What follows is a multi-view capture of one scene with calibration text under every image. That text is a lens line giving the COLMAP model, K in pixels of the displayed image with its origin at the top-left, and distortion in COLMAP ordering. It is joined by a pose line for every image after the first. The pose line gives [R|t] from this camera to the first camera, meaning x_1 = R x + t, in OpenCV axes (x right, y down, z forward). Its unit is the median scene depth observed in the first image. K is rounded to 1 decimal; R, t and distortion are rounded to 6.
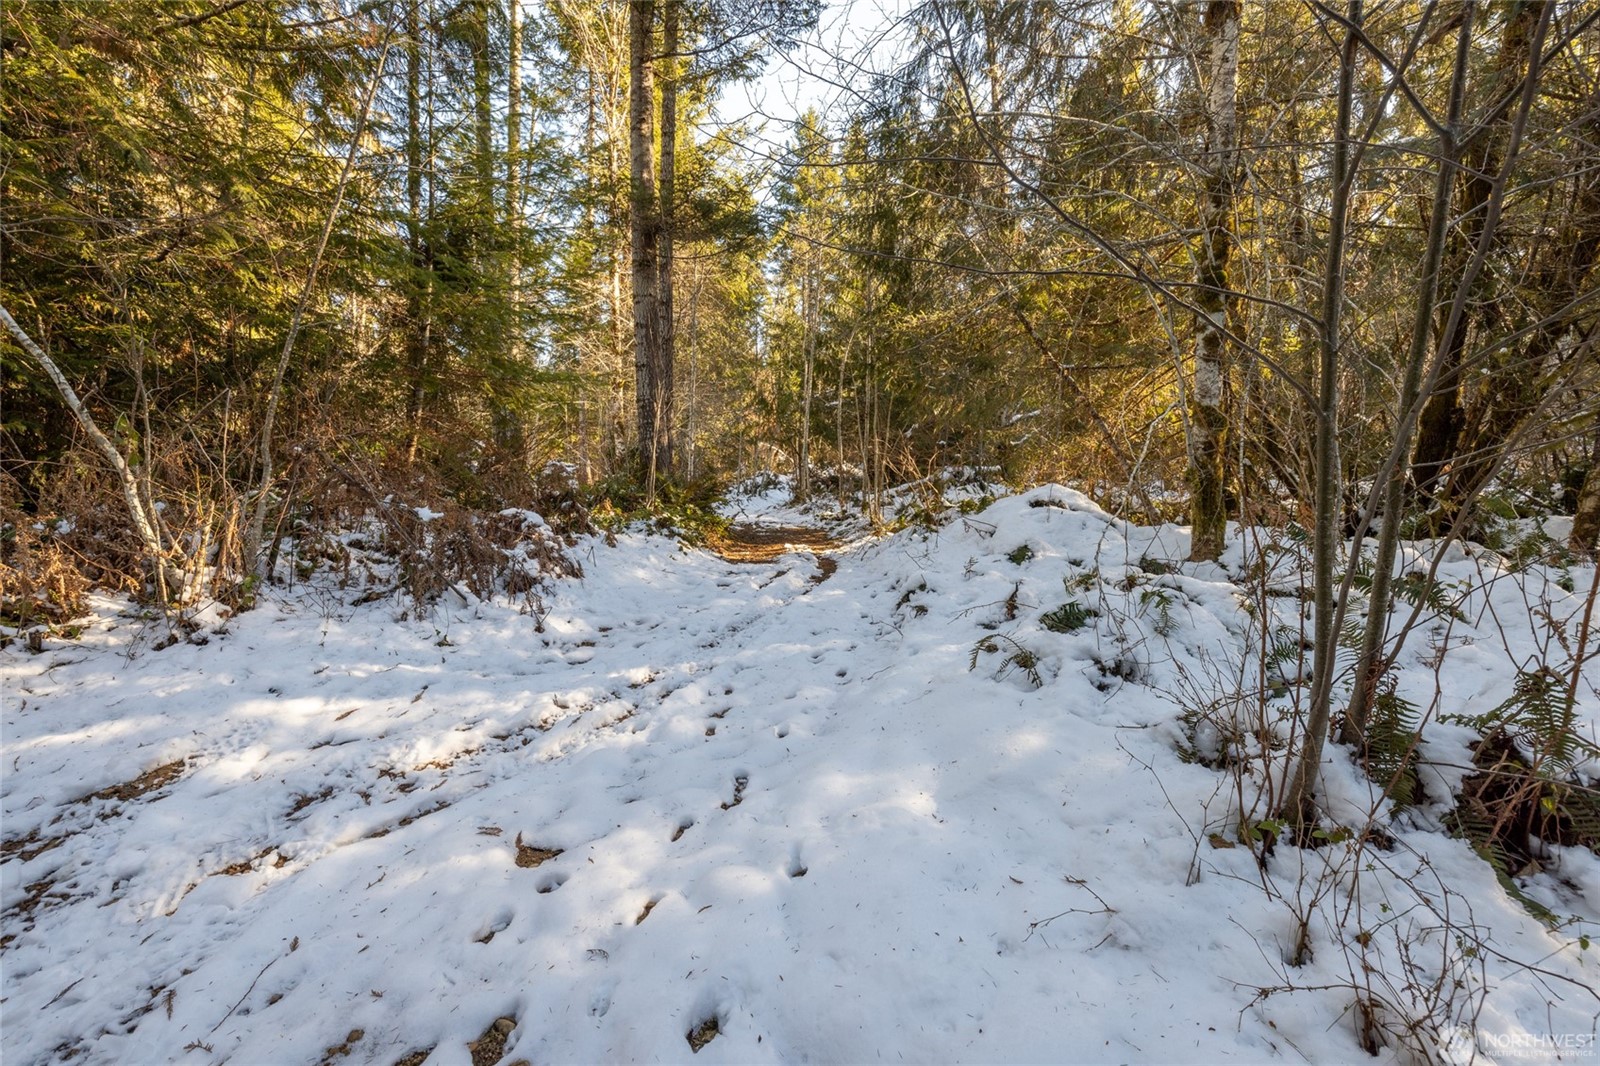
lens RADIAL K [[675.2, 0, 789.8], [0, 675.2, 522.7], [0, 0, 1]] dist [0.004315, 0.000340]
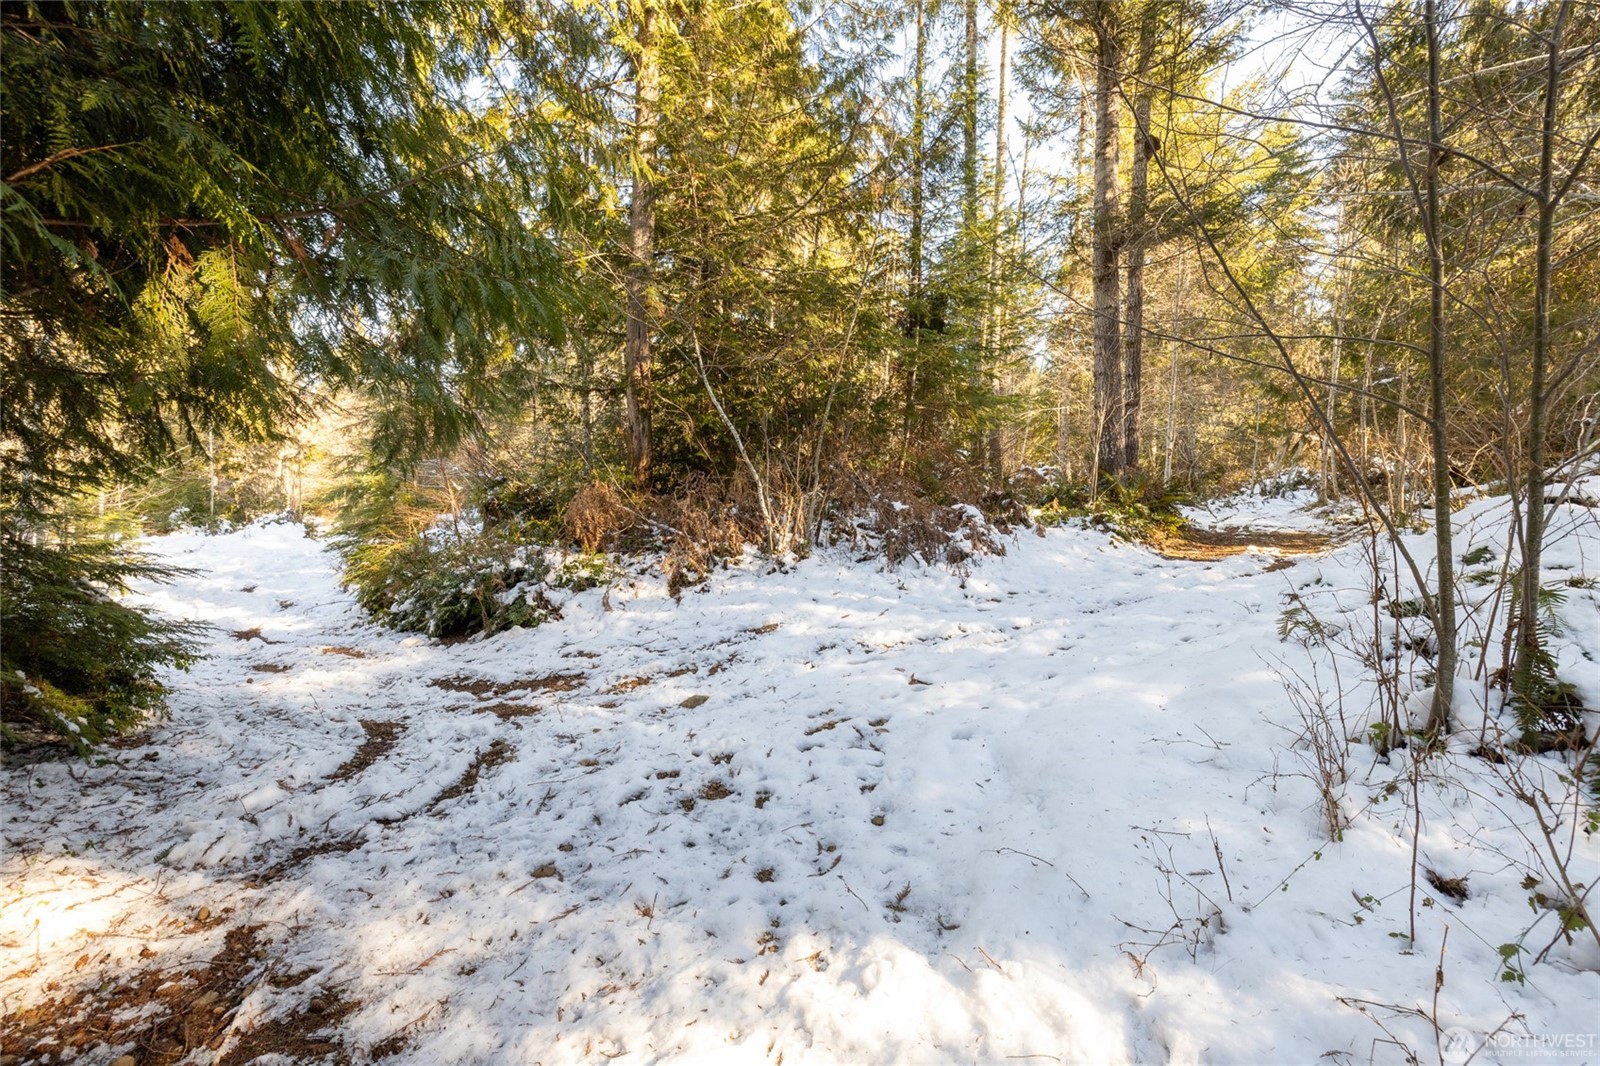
lens RADIAL K [[675.2, 0, 780.0], [0, 675.2, 520.4], [0, 0, 1]] dist [0.004315, 0.000340]
pose [[0.749729, 0.019753, -0.661450, 0.157425], [-0.025775, 0.999668, 0.000637, 0.014945], [0.661242, 0.016571, 0.749989, -0.184433]]
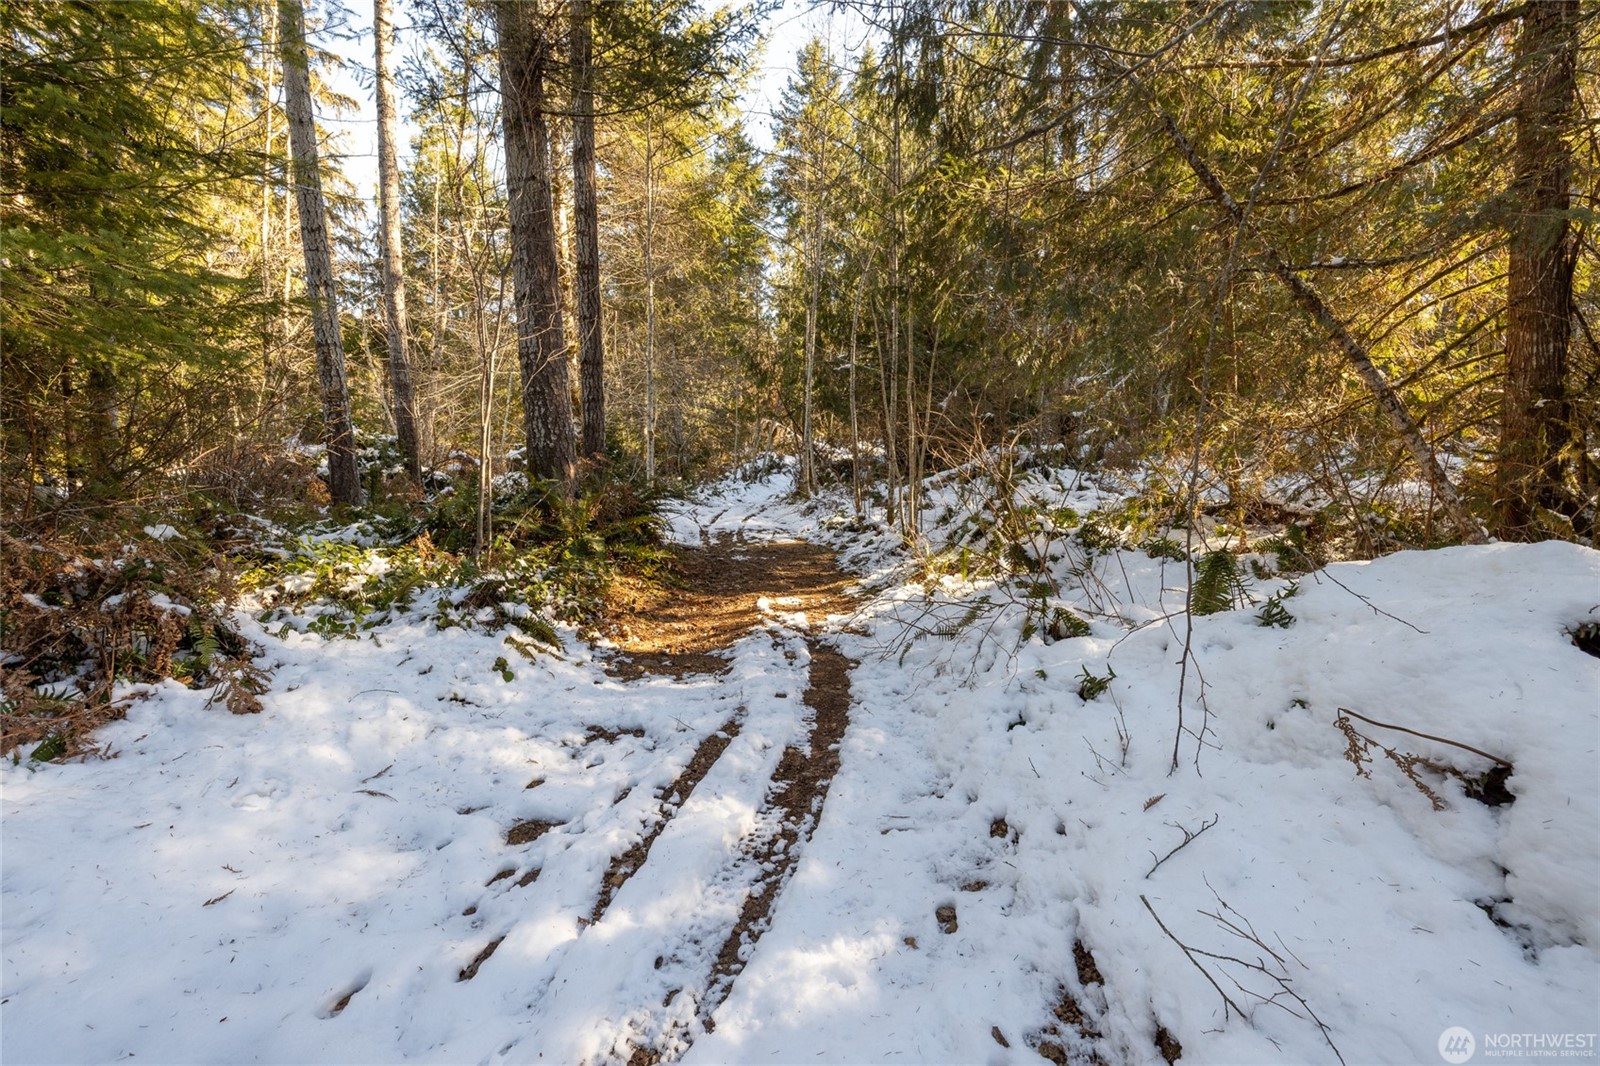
lens RADIAL K [[675.2, 0, 795.2], [0, 675.2, 520.4], [0, 0, 1]] dist [0.004315, 0.000340]
pose [[0.999696, -0.018392, -0.016413, 0.042452], [0.018909, 0.999311, 0.031935, -0.065098], [0.015815, -0.032236, 0.999355, 0.536444]]
